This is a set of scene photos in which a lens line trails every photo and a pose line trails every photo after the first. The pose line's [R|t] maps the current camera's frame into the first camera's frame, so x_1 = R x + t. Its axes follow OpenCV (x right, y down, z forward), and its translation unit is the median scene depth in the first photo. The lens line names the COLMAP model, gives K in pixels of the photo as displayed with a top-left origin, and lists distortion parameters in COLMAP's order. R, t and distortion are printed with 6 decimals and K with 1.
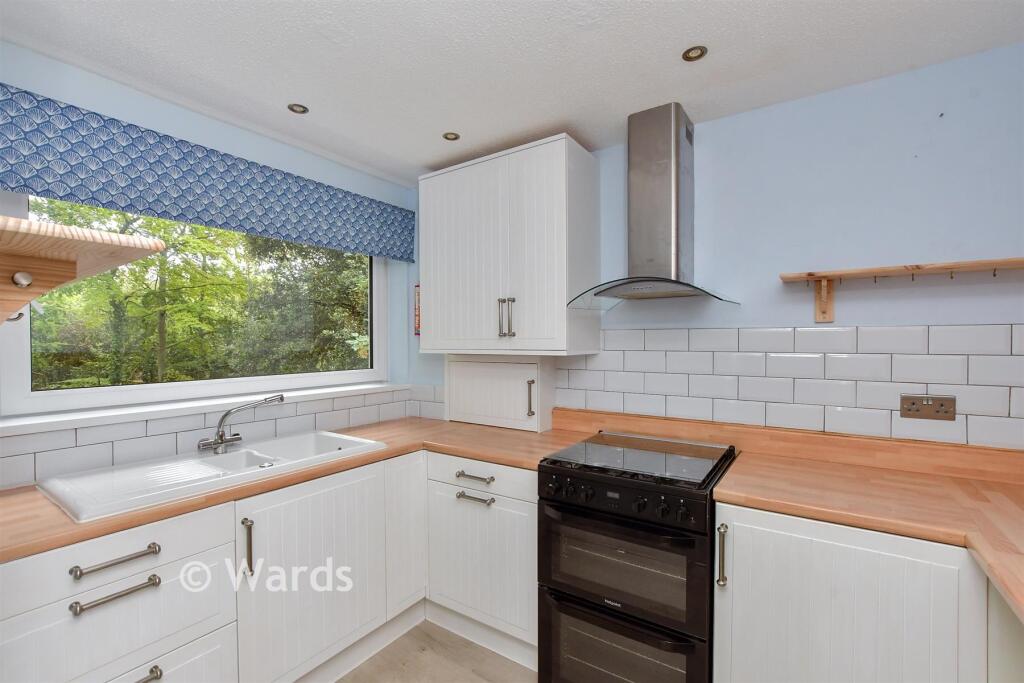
lens RADIAL K [[464.4, 0, 512.0], [0, 464.4, 341.5], [0, 0, 1]] dist [-0.045986, 0.000098]
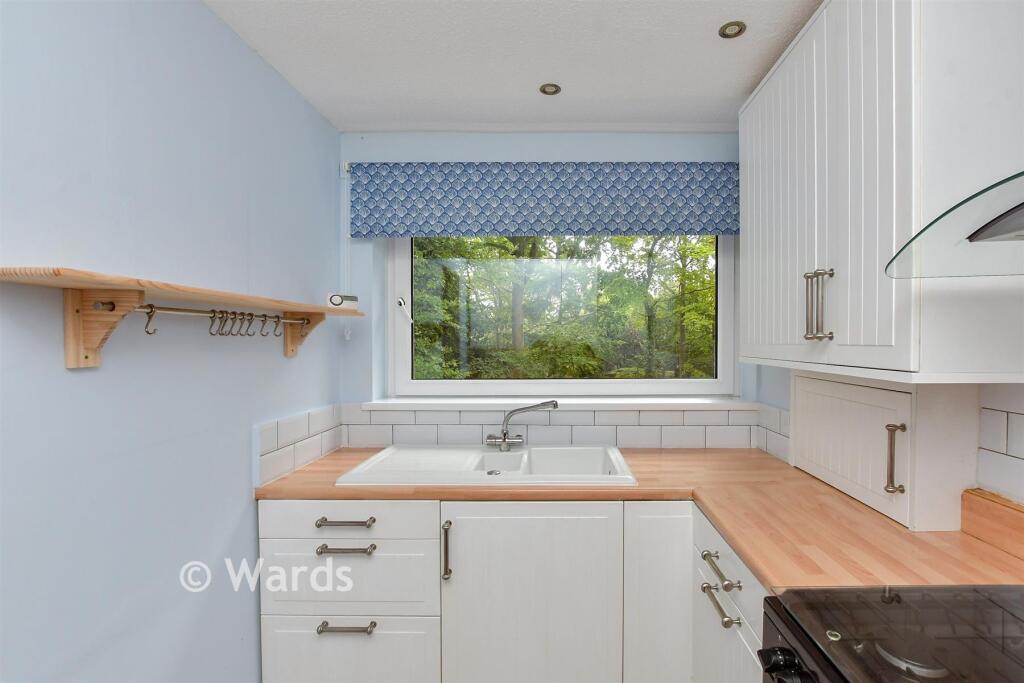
lens RADIAL K [[464.4, 0, 512.0], [0, 464.4, 341.5], [0, 0, 1]] dist [-0.045986, 0.000098]
pose [[0.526636, 0.002236, -0.850088, 0.266767], [-0.000298, 0.999997, 0.002446, -0.007891], [0.850091, -0.001035, 0.526635, 0.440109]]
